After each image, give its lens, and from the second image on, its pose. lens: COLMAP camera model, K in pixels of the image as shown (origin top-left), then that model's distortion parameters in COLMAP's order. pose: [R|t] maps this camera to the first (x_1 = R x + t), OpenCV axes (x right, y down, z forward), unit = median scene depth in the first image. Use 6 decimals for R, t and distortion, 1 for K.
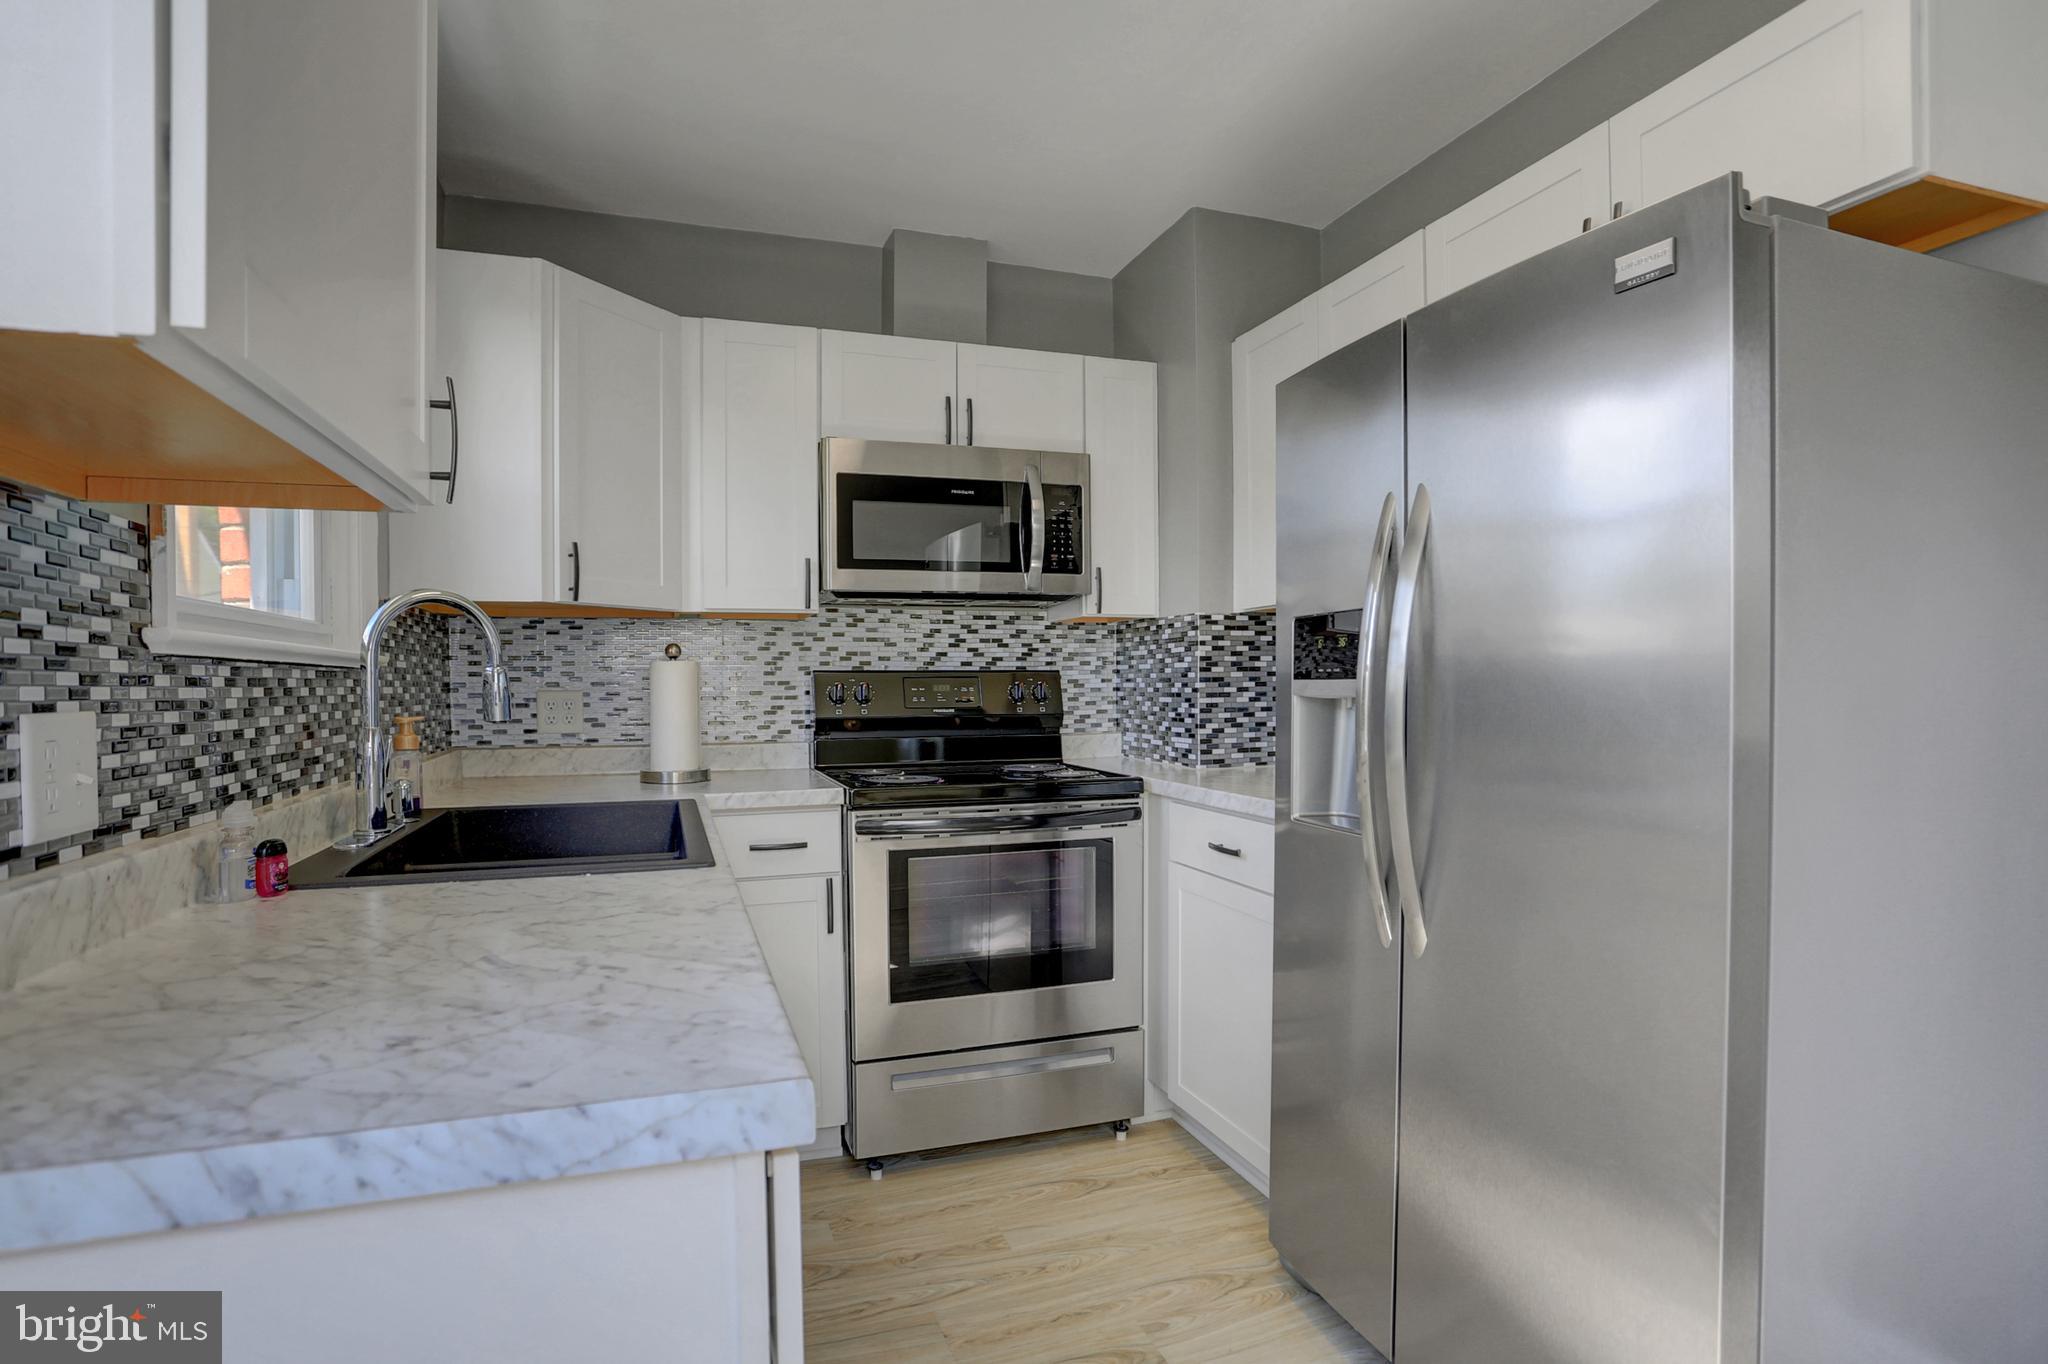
lens RADIAL K [[1047.3, 0, 1007.1], [0, 1047.3, 702.3], [0, 0, 1]] dist [-0.030548, 0.001411]
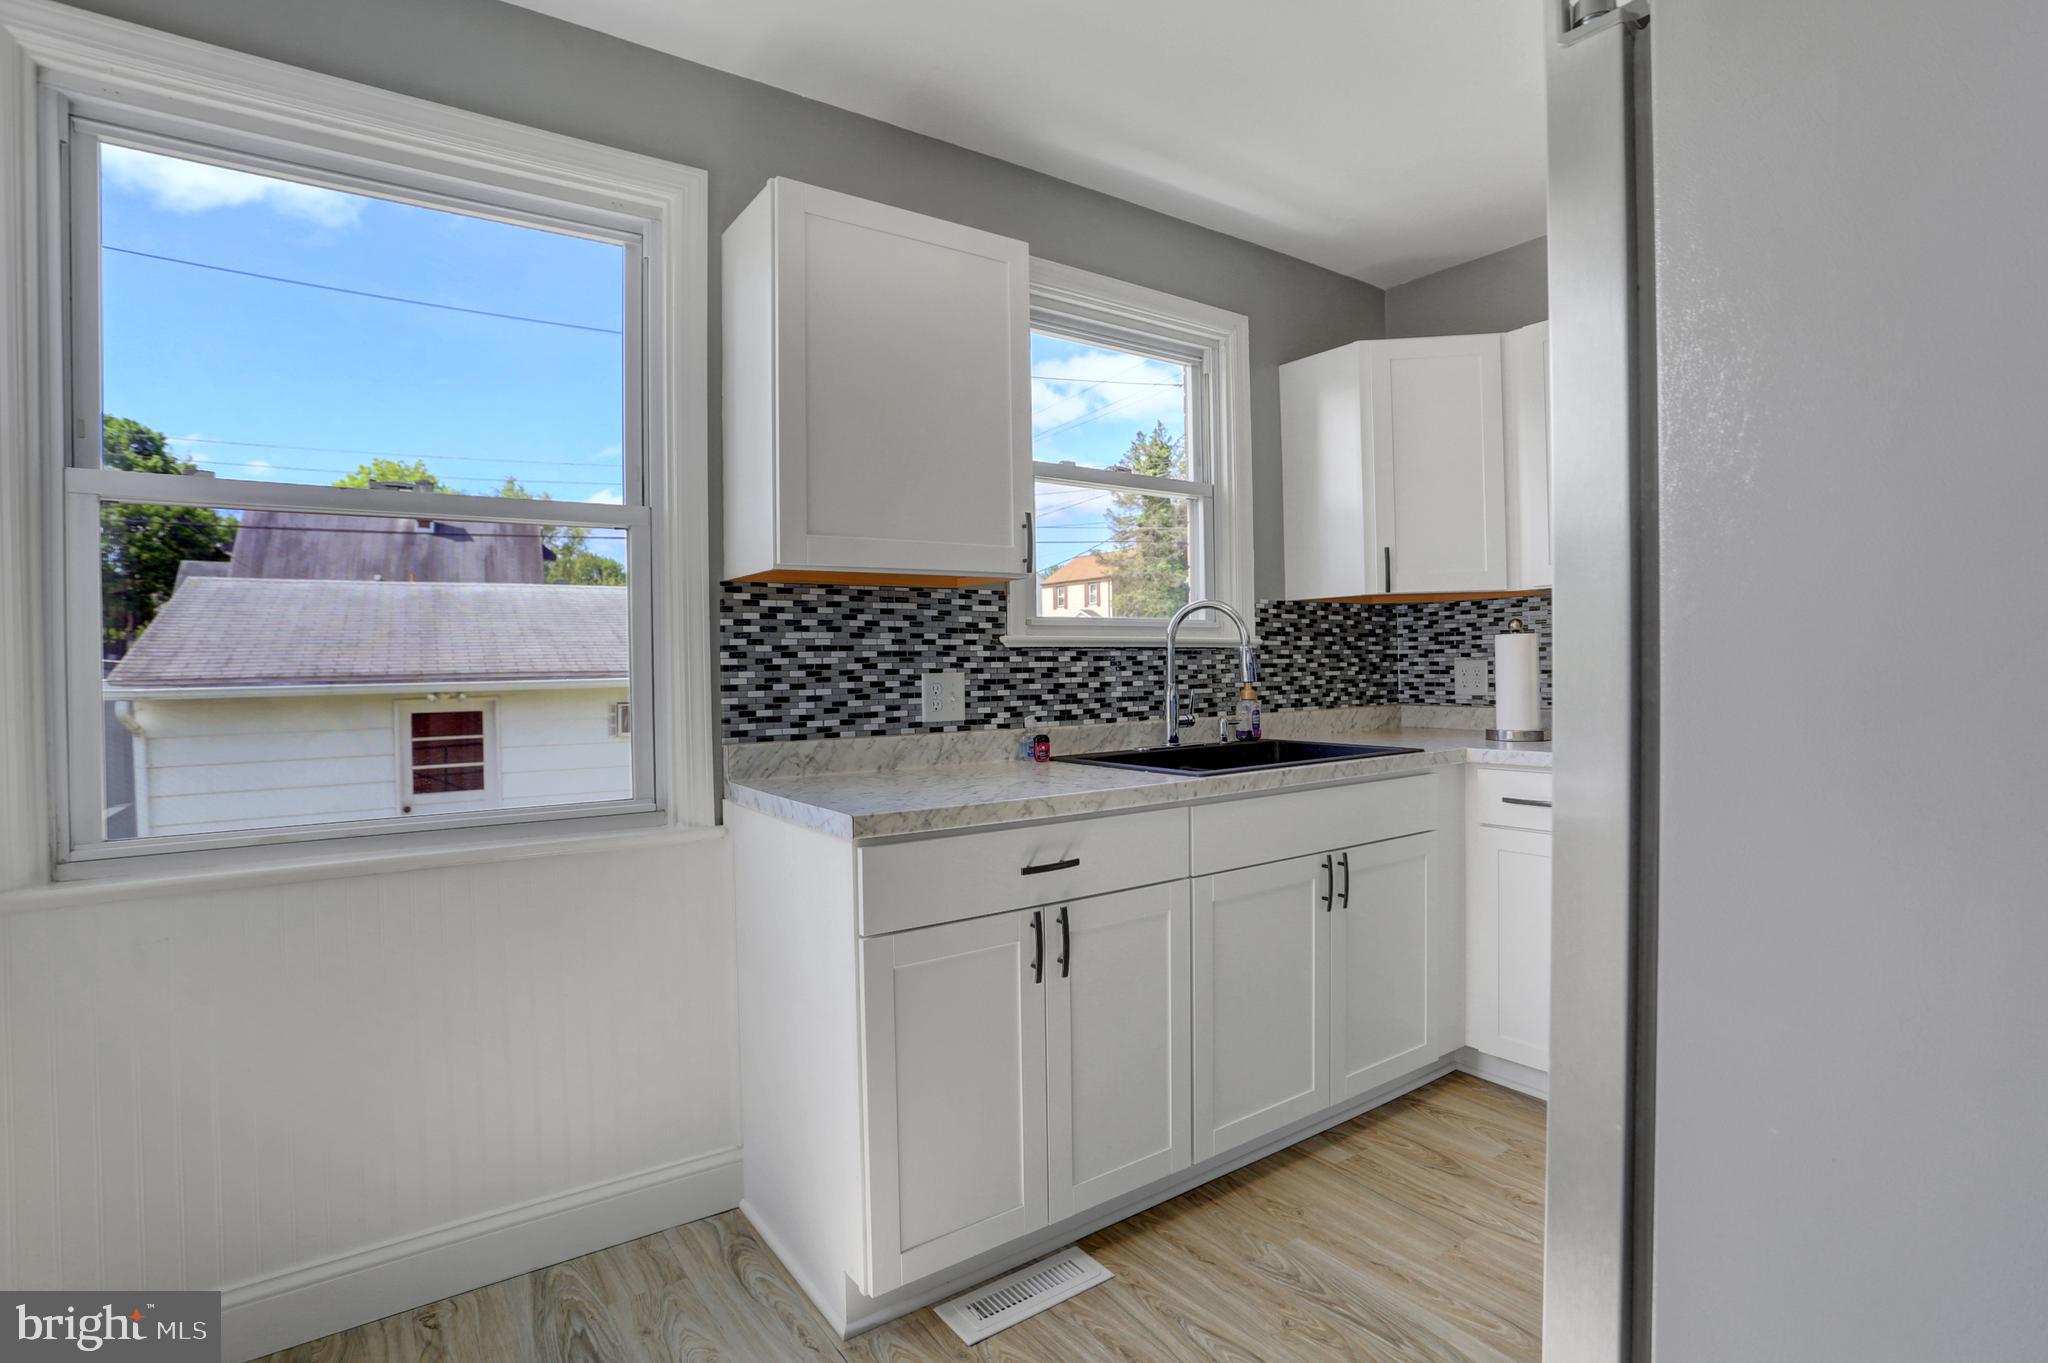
lens RADIAL K [[1008.9, 0, 1017.3], [0, 1008.9, 663.7], [0, 0, 1]] dist [-0.023885, 0.008665]
pose [[0.293183, 0.002259, -0.956054, 1.181387], [-0.004980, 0.999987, 0.000836, -0.012113], [0.956043, 0.004516, 0.293191, 0.336685]]
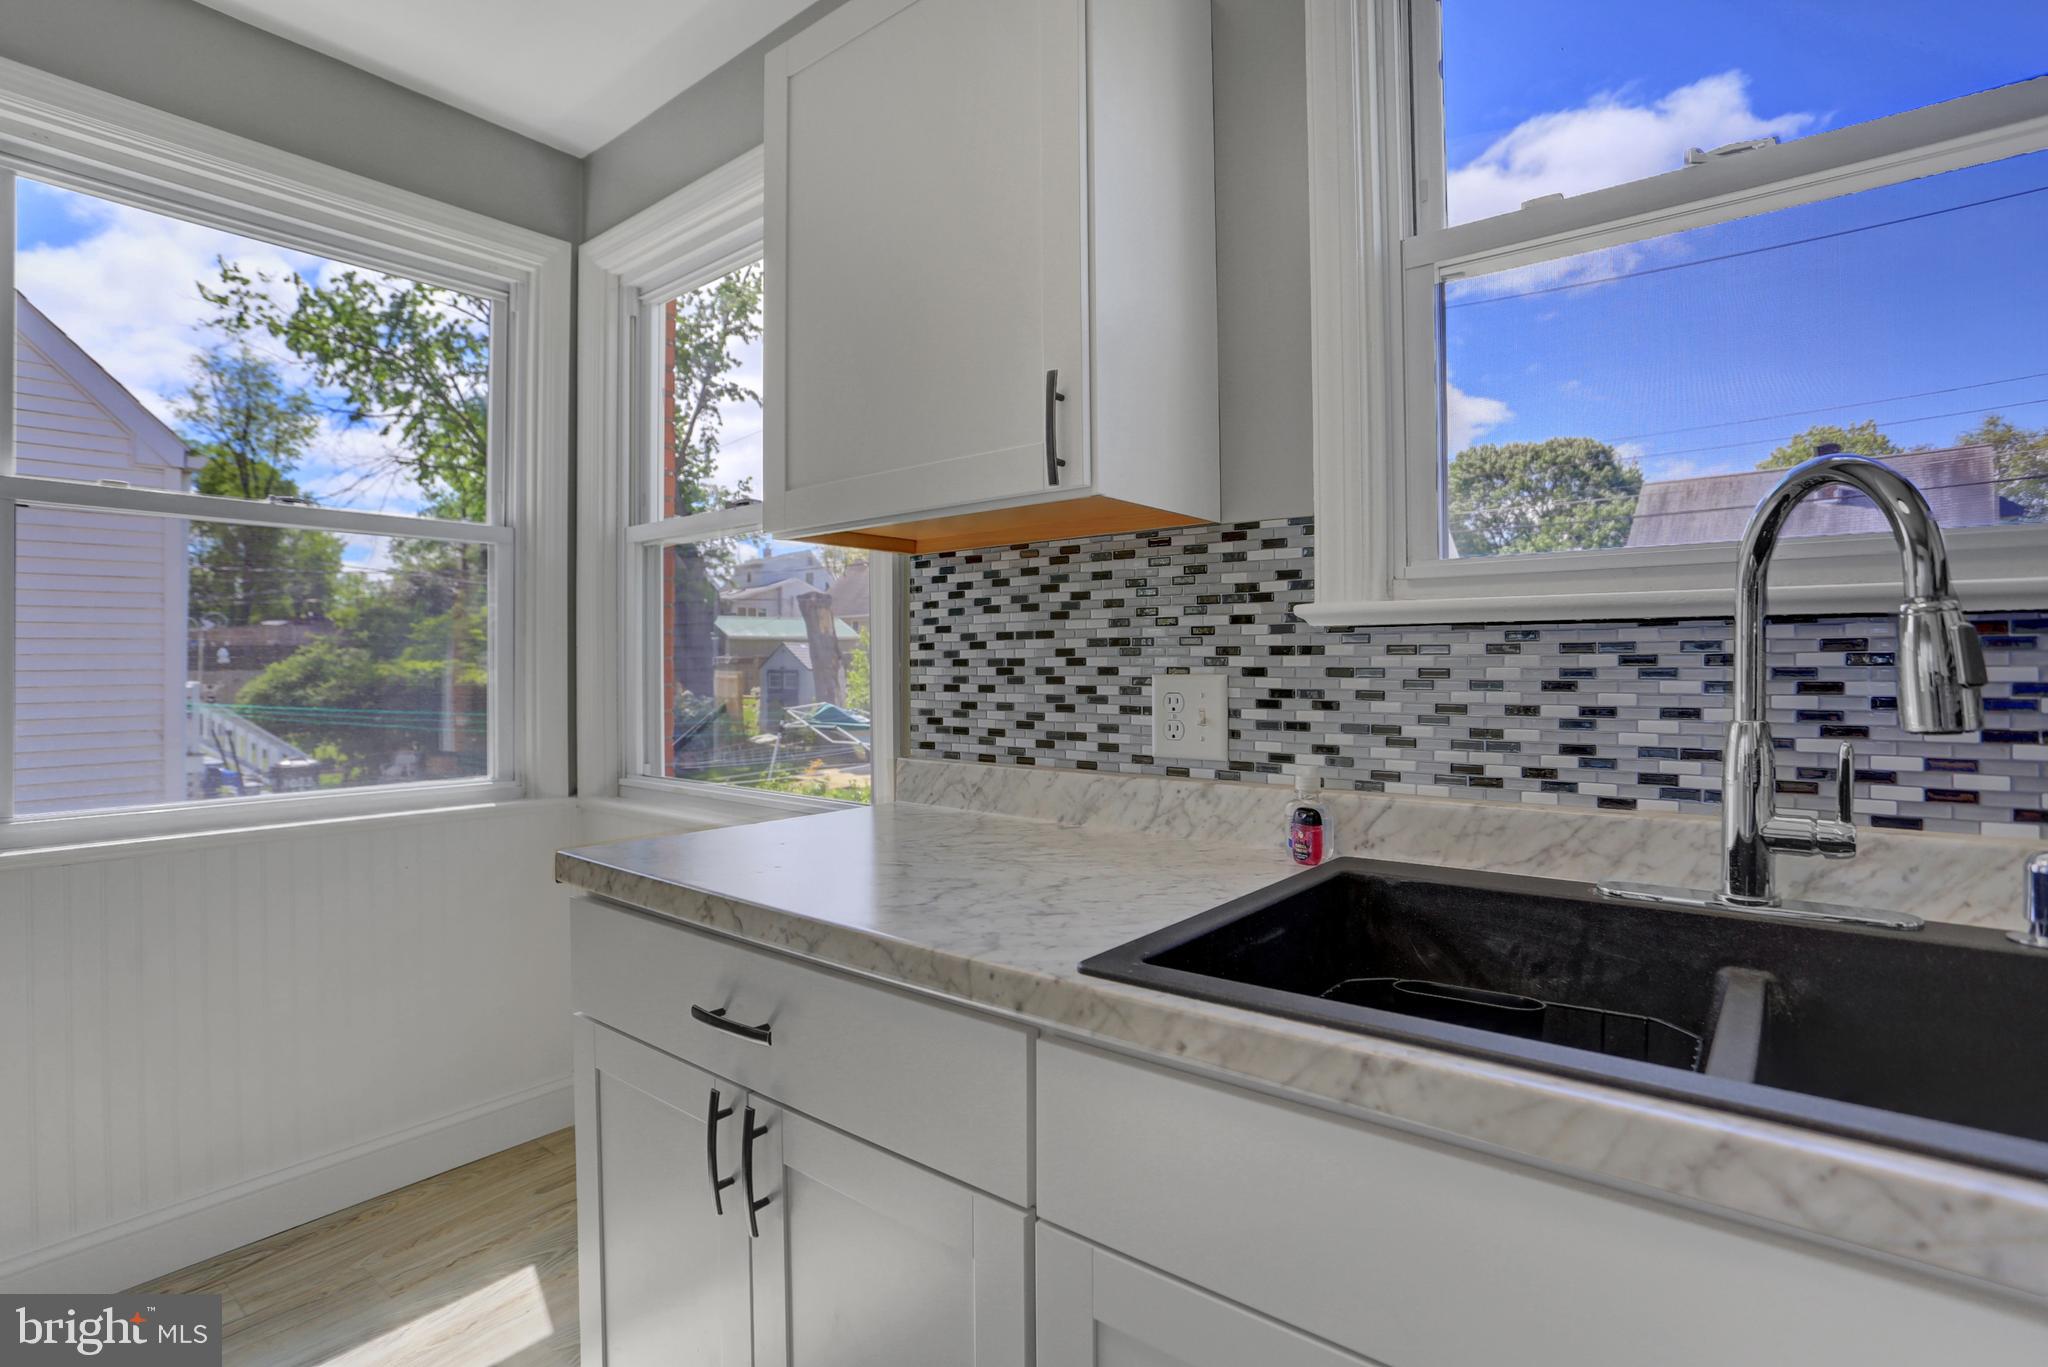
lens RADIAL K [[1008.9, 0, 1031.4], [0, 1008.9, 666.2], [0, 0, 1]] dist [-0.023885, 0.008665]
pose [[-0.821298, -0.001530, -0.570497, 0.064055], [-0.008328, 0.999922, 0.009307, -0.010089], [0.570438, 0.012395, -0.821247, 1.585176]]
